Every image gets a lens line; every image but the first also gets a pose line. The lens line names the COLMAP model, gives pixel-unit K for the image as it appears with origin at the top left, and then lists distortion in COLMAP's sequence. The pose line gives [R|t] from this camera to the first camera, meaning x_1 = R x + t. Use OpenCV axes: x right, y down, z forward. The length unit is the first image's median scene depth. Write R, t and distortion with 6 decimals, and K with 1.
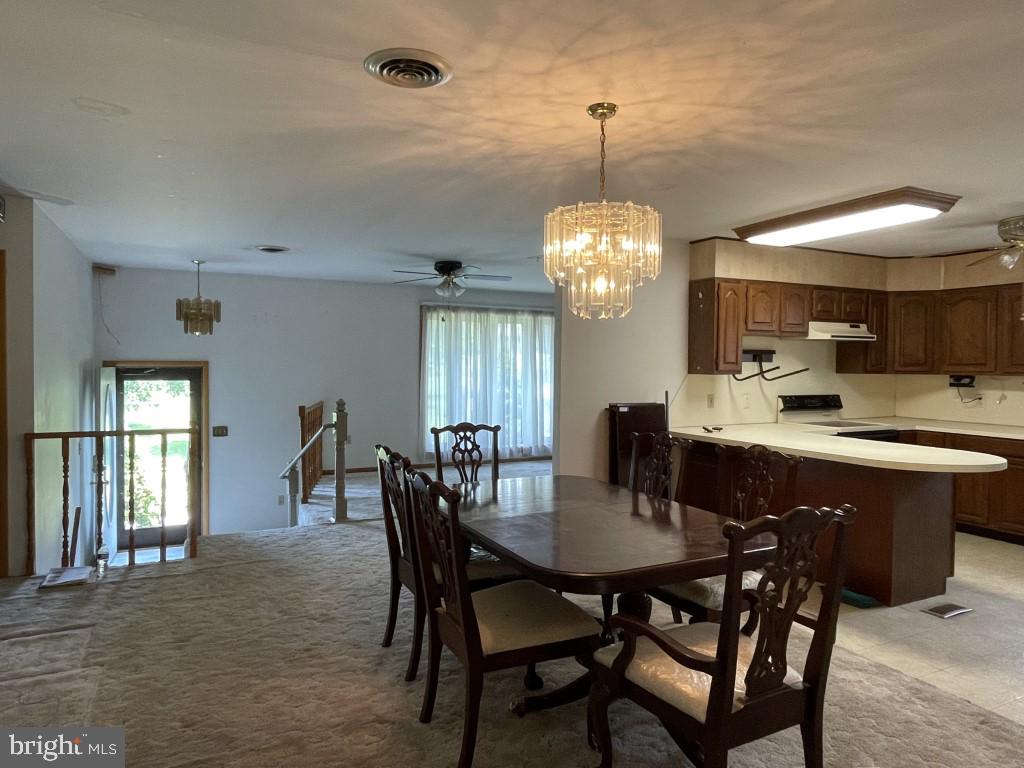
lens RADIAL K [[654.0, 0, 513.5], [0, 654.0, 382.3], [0, 0, 1]] dist [0.000310, -0.002522]
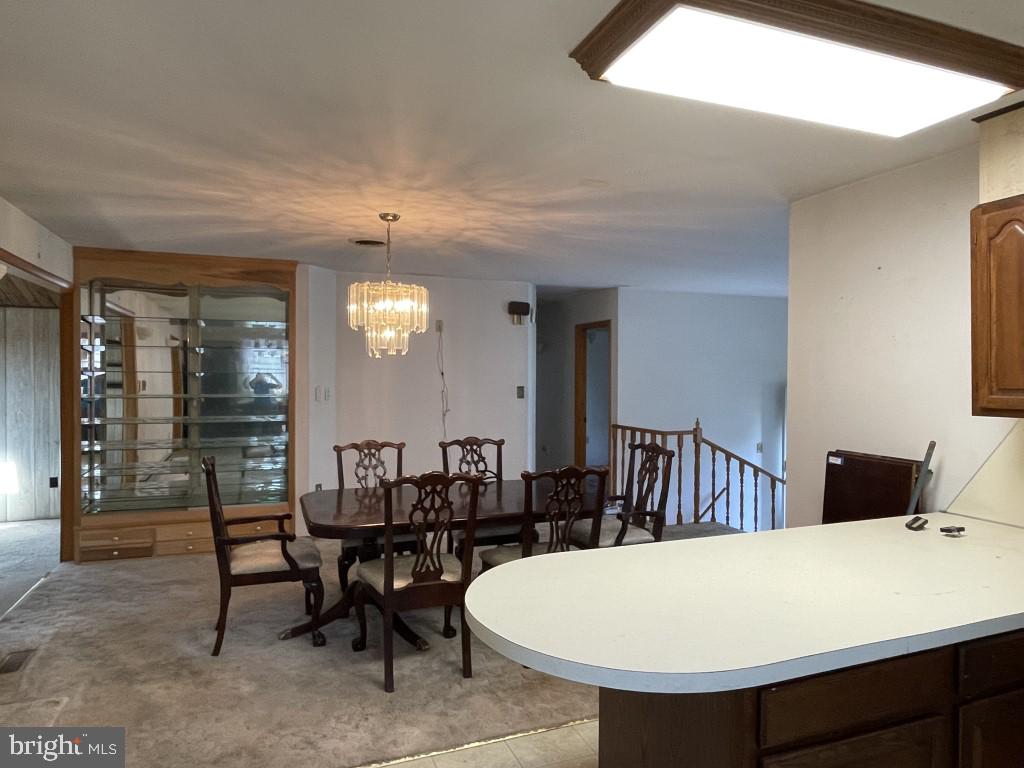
lens RADIAL K [[654.0, 0, 513.5], [0, 654.0, 382.3], [0, 0, 1]] dist [0.000310, -0.002522]
pose [[-0.089947, 0.000787, -0.995946, 1.317503], [-0.032339, 0.999470, 0.003711, -0.042989], [0.995421, 0.032541, -0.089873, 1.176804]]
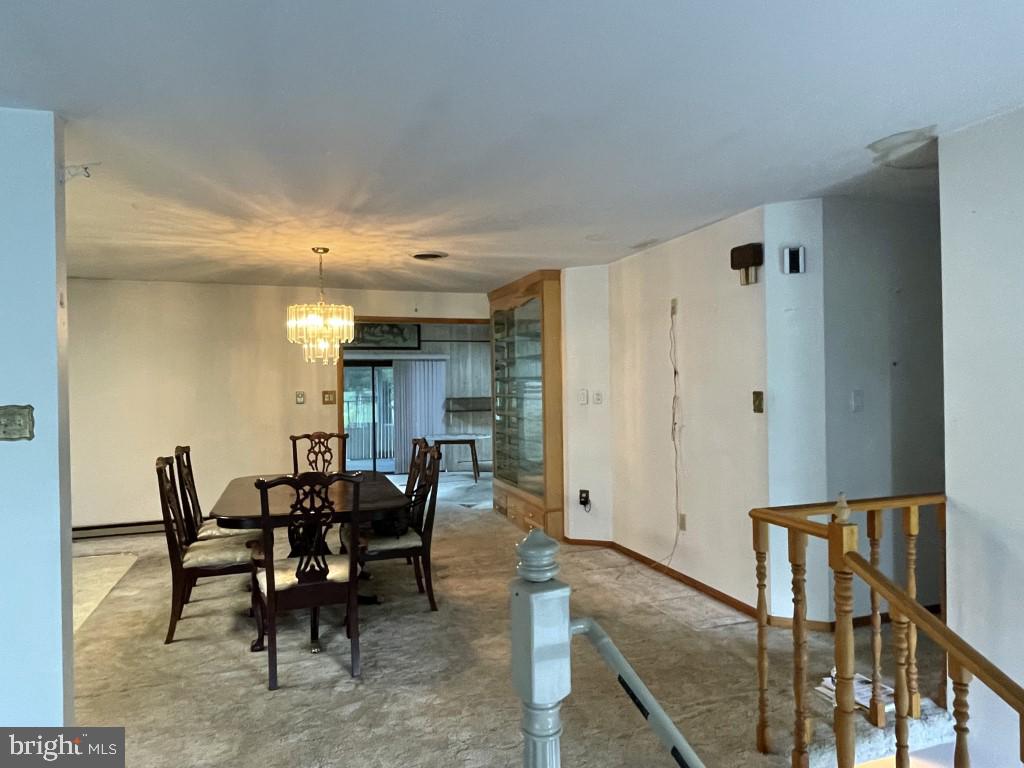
lens RADIAL K [[644.4, 0, 512.0], [0, 644.4, 384.0], [0, 0, 1]] dist [-0.001771, -0.000720]
pose [[-0.992002, 0.002937, 0.126189, -0.505340], [0.006832, 0.999513, 0.030446, -0.076810], [-0.126039, 0.031064, -0.991539, 2.263526]]
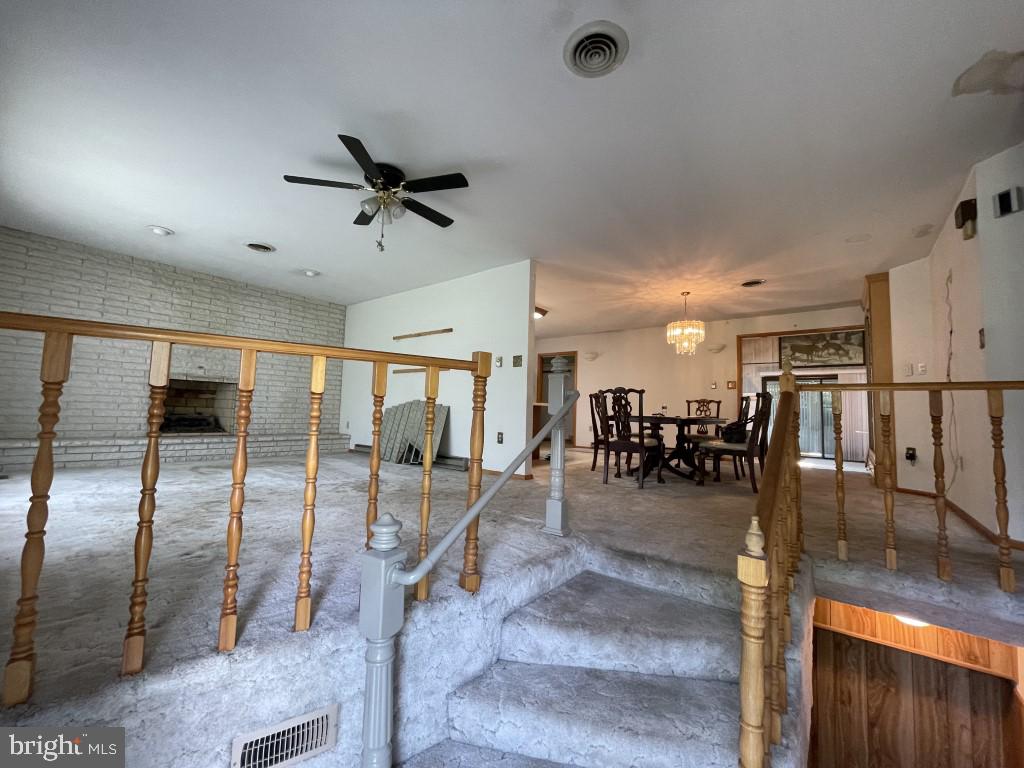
lens RADIAL K [[416.0, 0, 512.0], [0, 416.0, 384.0], [0, 0, 1]] dist [0.000518, 0.000151]
pose [[-0.424730, 0.043708, 0.904264, -1.174813], [-0.004493, 0.998720, -0.050383, 0.141256], [-0.905309, -0.025462, -0.423990, 2.250022]]
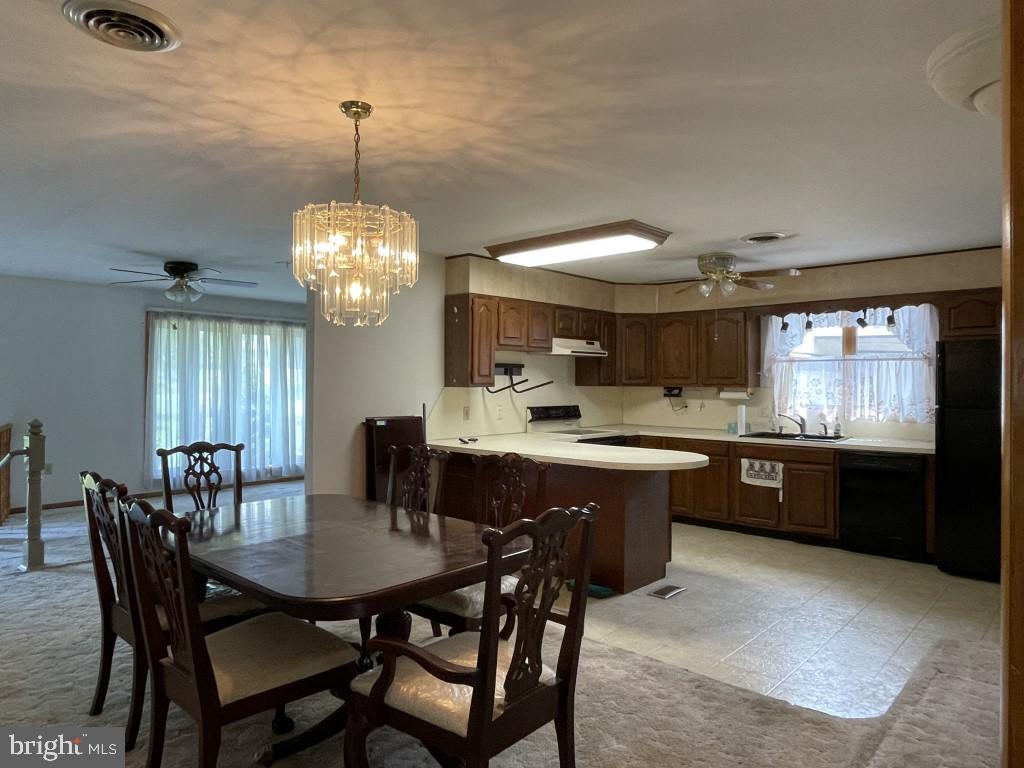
lens RADIAL K [[654.0, 0, 513.5], [0, 654.0, 382.3], [0, 0, 1]] dist [0.000310, -0.002522]
pose [[0.933332, -0.002553, 0.359006, 0.004524], [0.011363, 0.999684, -0.022431, 0.007331], [-0.358835, 0.025015, 0.933066, 0.026465]]
